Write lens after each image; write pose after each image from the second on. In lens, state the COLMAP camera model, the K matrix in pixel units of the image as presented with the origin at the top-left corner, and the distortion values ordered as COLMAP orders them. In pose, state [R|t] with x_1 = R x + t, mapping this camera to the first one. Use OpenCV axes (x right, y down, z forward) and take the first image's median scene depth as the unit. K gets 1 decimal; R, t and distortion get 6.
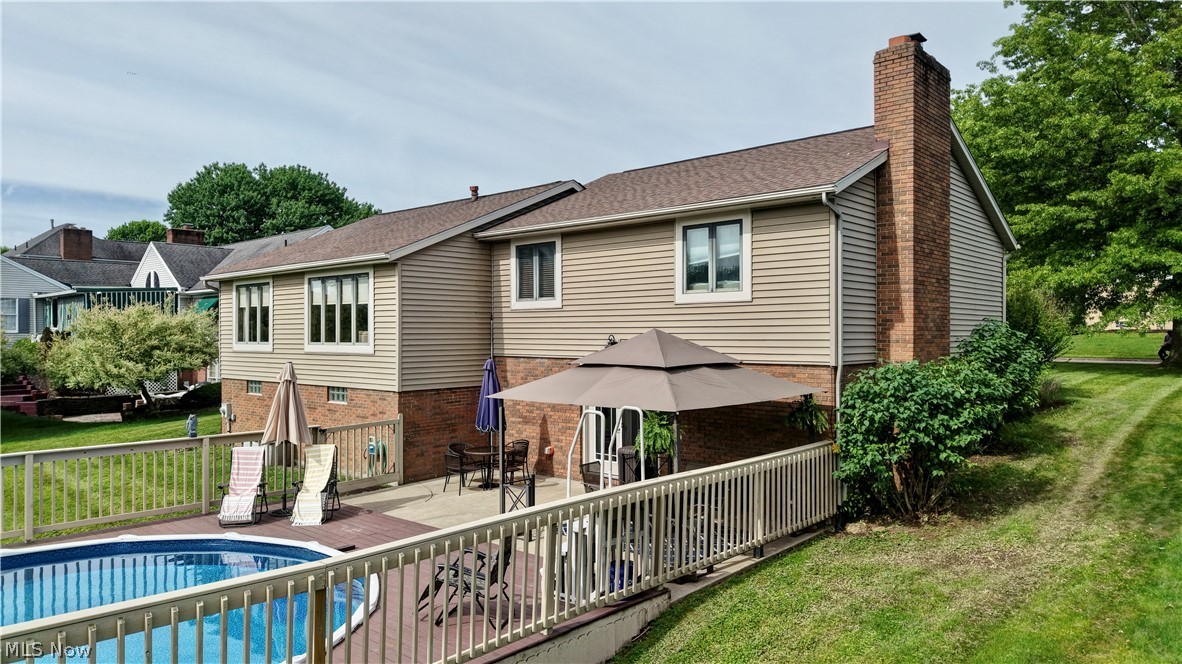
lens RADIAL K [[793.7, 0, 590.2], [0, 793.7, 334.5], [0, 0, 1]] dist [0.005683, -0.001610]
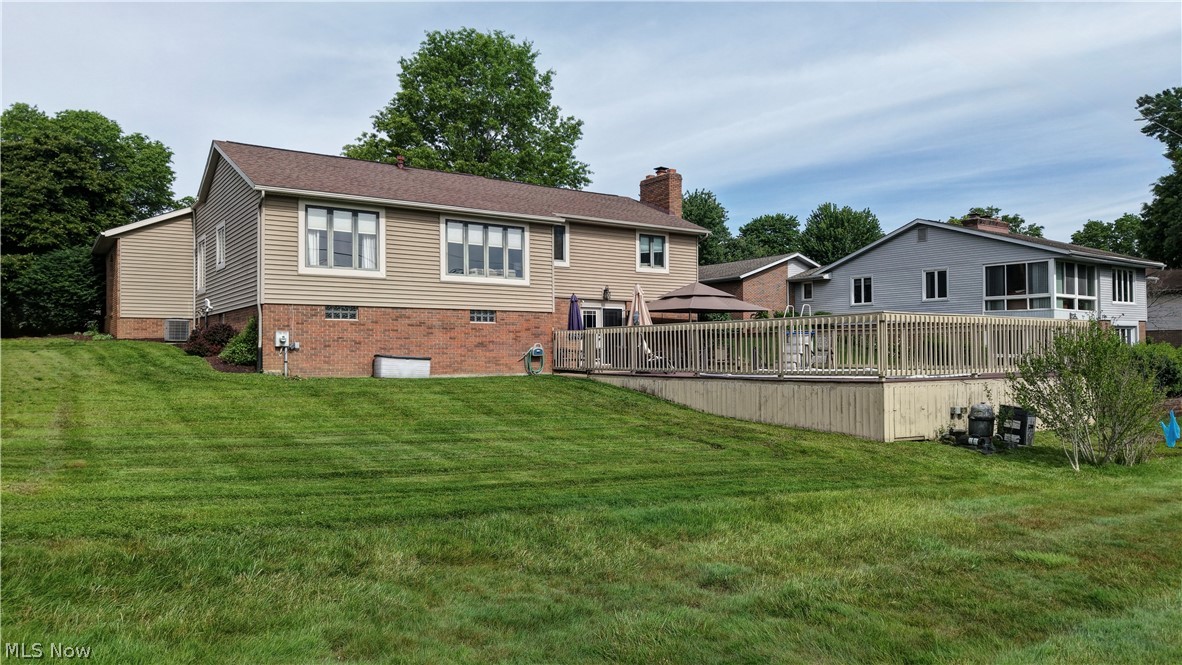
lens RADIAL K [[793.7, 0, 591.2], [0, 793.7, 334.8], [0, 0, 1]] dist [0.005683, -0.001610]
pose [[0.217485, 0.020711, 0.975844, -1.541705], [0.008885, 0.999691, -0.023197, 0.137666], [-0.976023, 0.013715, 0.217234, 0.566441]]
